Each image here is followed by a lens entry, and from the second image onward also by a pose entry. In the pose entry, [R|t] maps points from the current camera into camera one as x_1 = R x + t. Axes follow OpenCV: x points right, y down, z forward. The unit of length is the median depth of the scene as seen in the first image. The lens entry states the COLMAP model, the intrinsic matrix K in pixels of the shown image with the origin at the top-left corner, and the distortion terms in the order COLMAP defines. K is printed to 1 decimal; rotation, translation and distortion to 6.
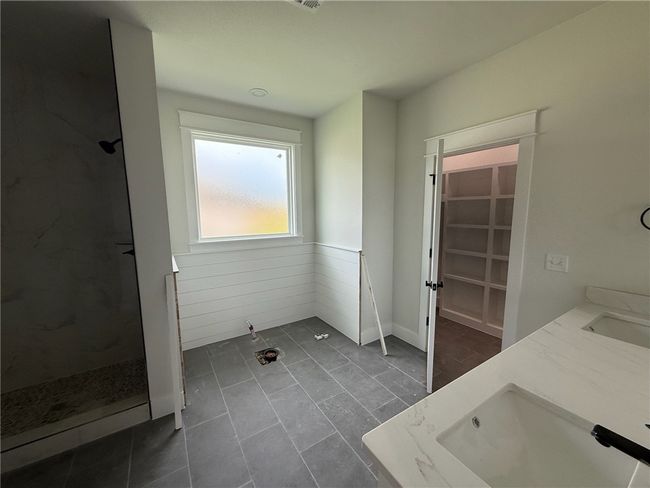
lens RADIAL K [[259.8, 0, 325.7], [0, 259.8, 244.2], [0, 0, 1]] dist [0.000279, -0.000041]
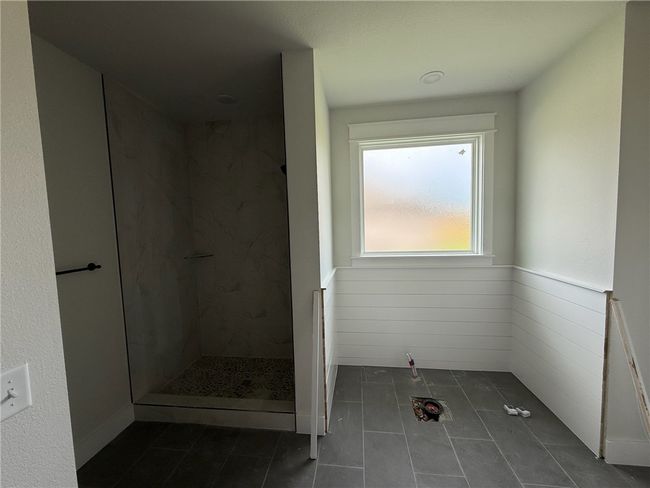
lens RADIAL K [[259.8, 0, 322.7], [0, 259.8, 244.2], [0, 0, 1]] dist [0.000279, -0.000041]
pose [[0.760983, 0.033903, -0.647886, 0.024324], [-0.060999, 0.997949, -0.019425, -0.025557], [0.645898, 0.054302, 0.761490, 0.177092]]
